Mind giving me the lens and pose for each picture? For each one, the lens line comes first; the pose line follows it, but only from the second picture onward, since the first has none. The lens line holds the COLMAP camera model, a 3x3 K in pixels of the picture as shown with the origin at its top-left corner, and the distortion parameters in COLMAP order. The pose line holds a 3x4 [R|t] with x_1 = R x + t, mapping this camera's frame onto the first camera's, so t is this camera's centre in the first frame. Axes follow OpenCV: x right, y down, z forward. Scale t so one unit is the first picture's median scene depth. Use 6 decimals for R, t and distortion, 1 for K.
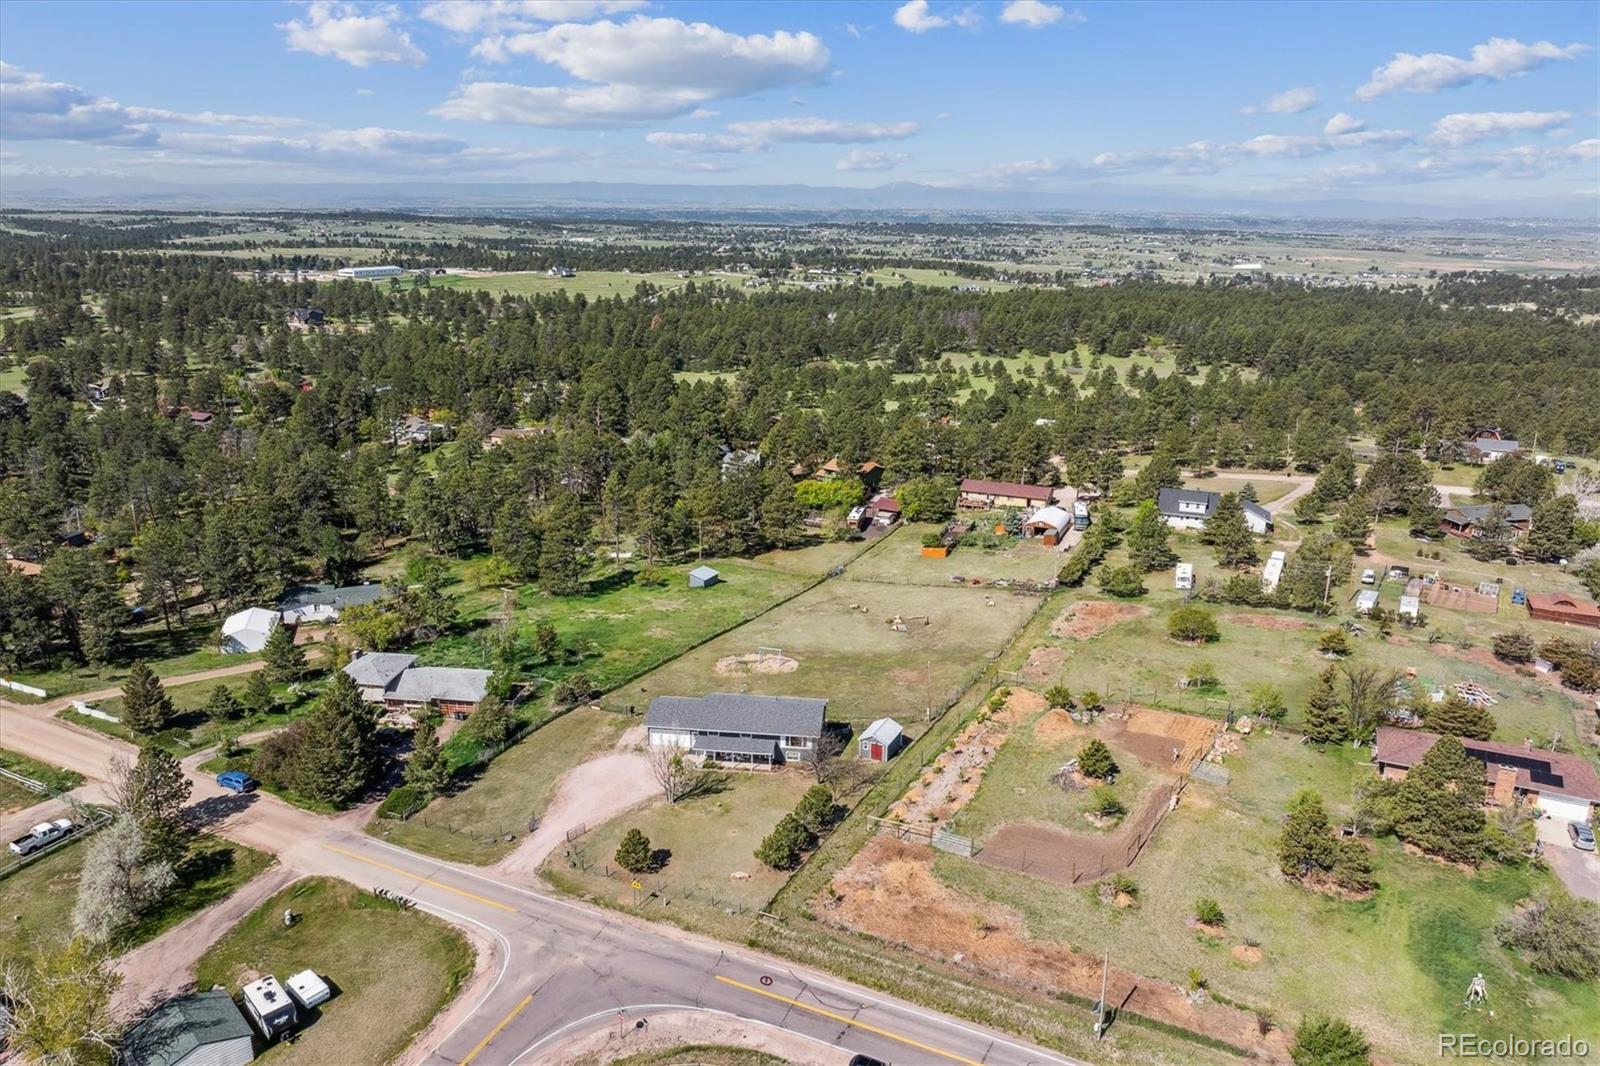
lens RADIAL K [[1126.9, 0, 797.0], [0, 1126.9, 527.7], [0, 0, 1]] dist [-0.029546, 0.018917]
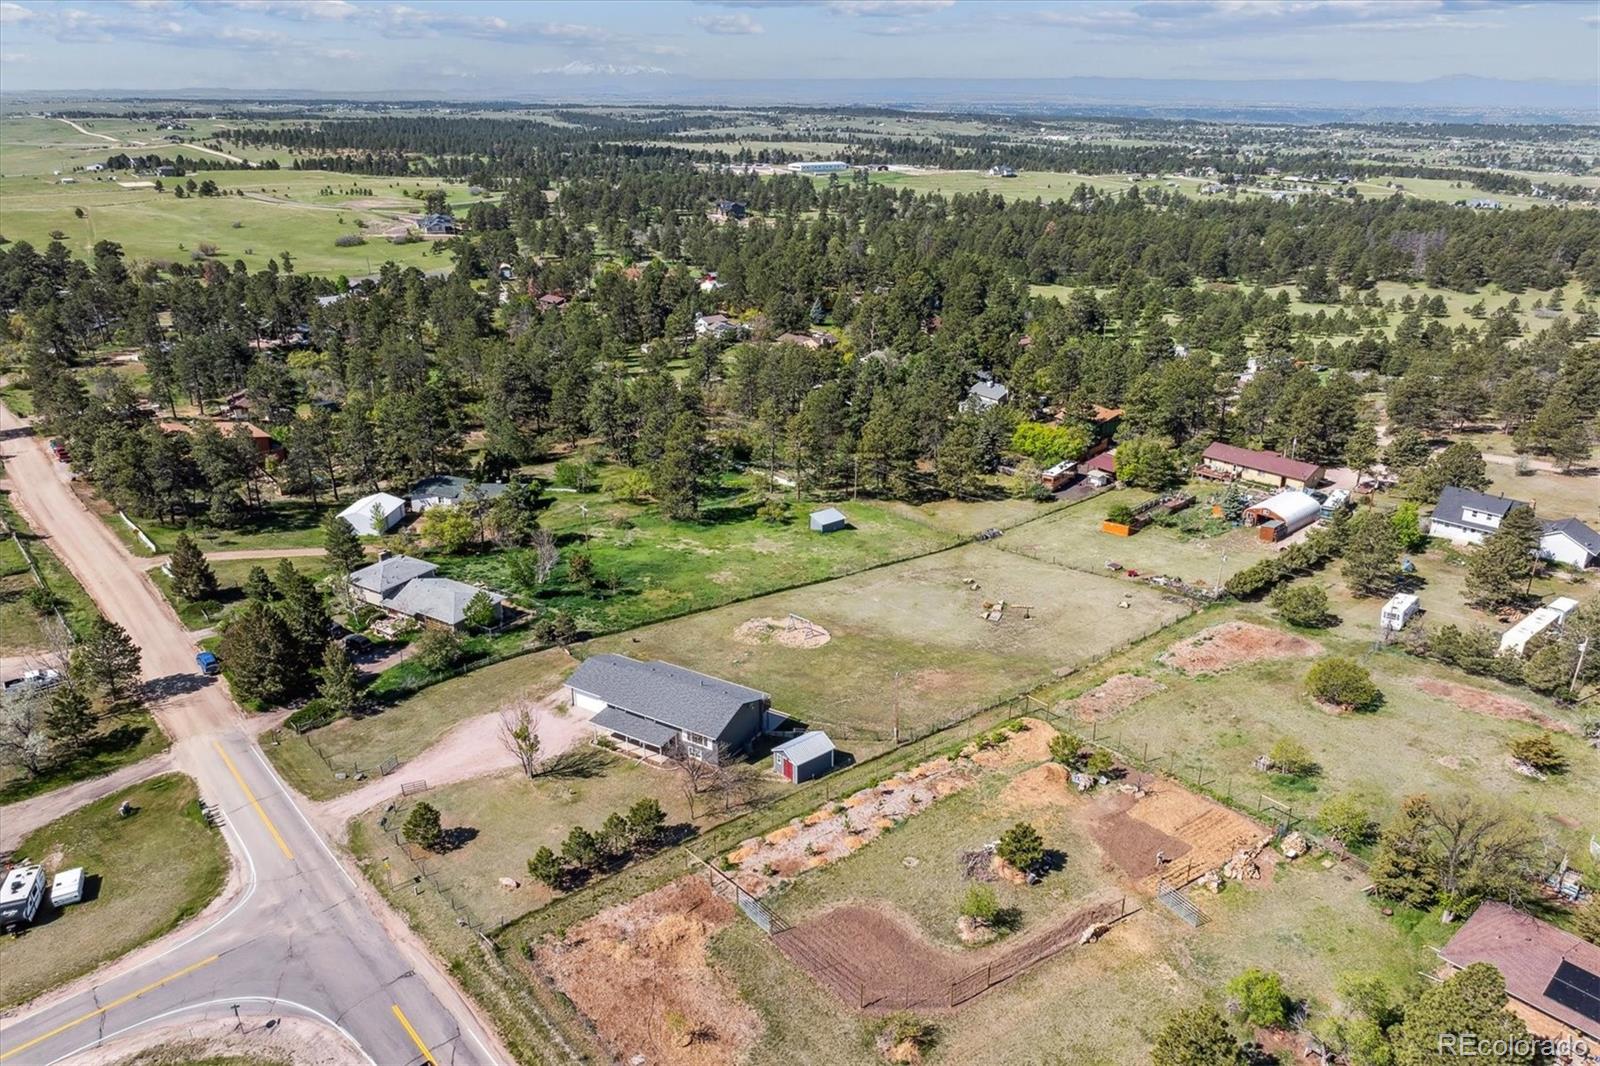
lens RADIAL K [[1126.9, 0, 794.3], [0, 1126.9, 534.9], [0, 0, 1]] dist [-0.029546, 0.018917]
pose [[0.913591, 0.143974, -0.380293, 0.184359], [-0.109394, 0.987764, 0.111155, -0.032821], [0.391643, -0.059949, 0.918162, 0.124015]]
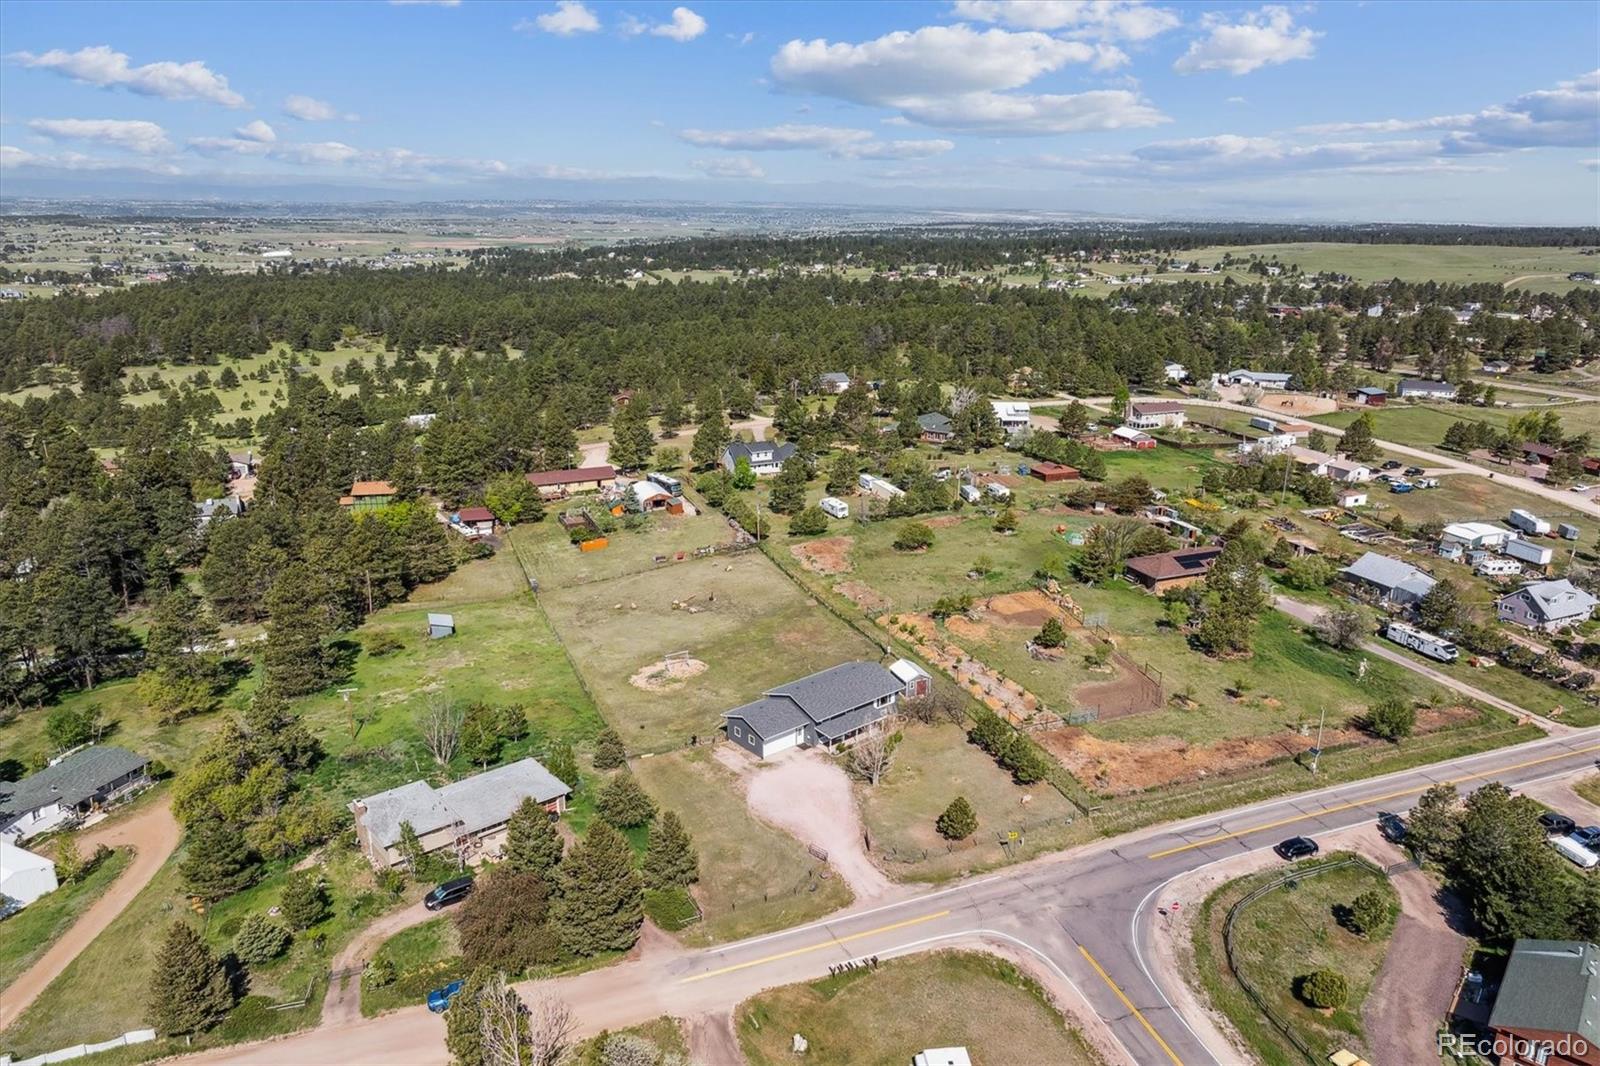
lens RADIAL K [[1126.9, 0, 791.4], [0, 1126.9, 518.9], [0, 0, 1]] dist [-0.029546, 0.018917]
pose [[0.668539, -0.209065, 0.713686, -0.391098], [0.205320, 0.974260, 0.093064, -0.047366], [-0.714772, 0.084317, 0.694256, 0.151462]]
